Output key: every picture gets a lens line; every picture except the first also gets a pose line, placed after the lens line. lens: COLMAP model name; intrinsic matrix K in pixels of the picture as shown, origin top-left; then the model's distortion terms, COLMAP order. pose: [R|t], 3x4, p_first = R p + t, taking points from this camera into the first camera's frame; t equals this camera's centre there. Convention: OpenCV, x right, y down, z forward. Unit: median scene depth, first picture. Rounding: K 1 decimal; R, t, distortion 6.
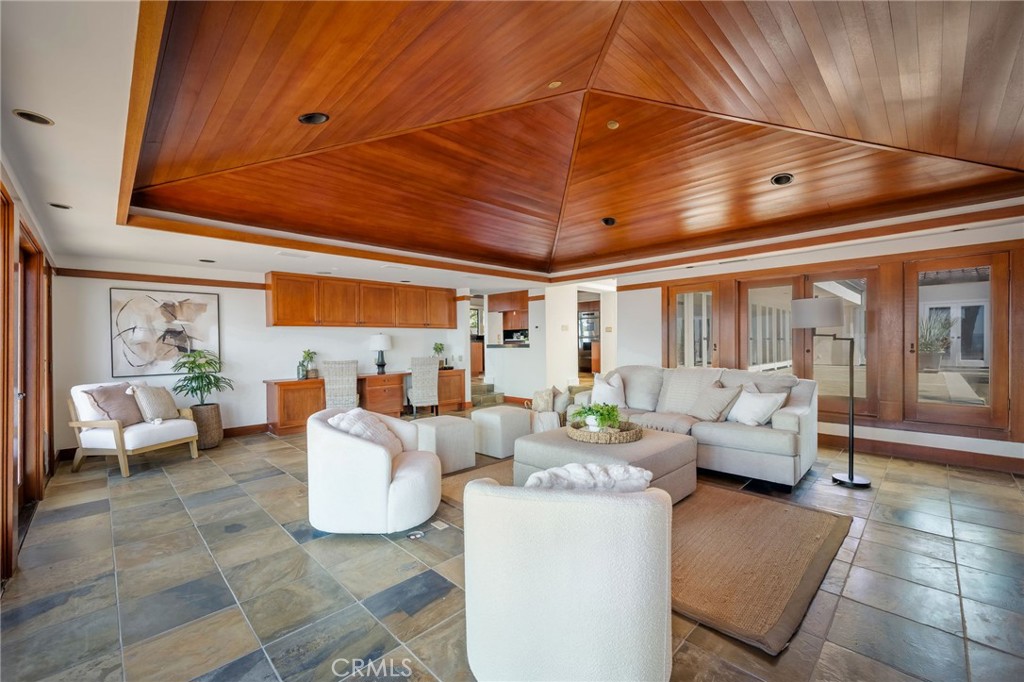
lens RADIAL K [[417.9, 0, 512.7], [0, 417.9, 342.1], [0, 0, 1]] dist [0.002385, 0.000014]
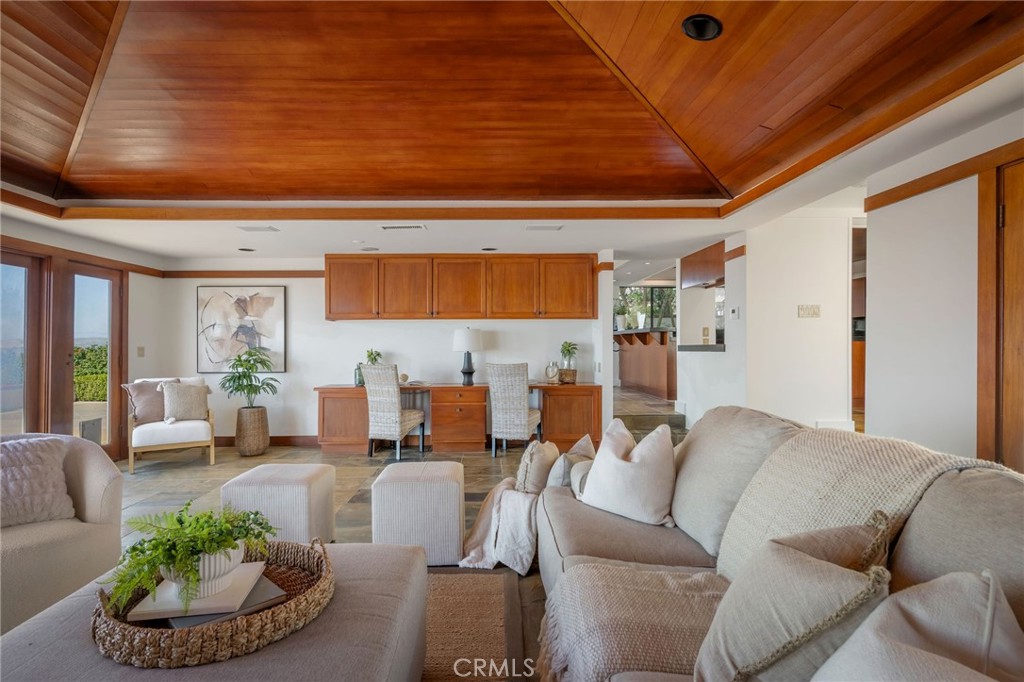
lens RADIAL K [[514.7, 0, 508.4], [0, 514.7, 340.5], [0, 0, 1]] dist [0.002155, 0.000293]
pose [[0.726345, 0.007028, -0.687294, 0.394149], [-0.004204, 0.999974, 0.005783, -0.004753], [0.687317, -0.001311, 0.726356, 0.501506]]
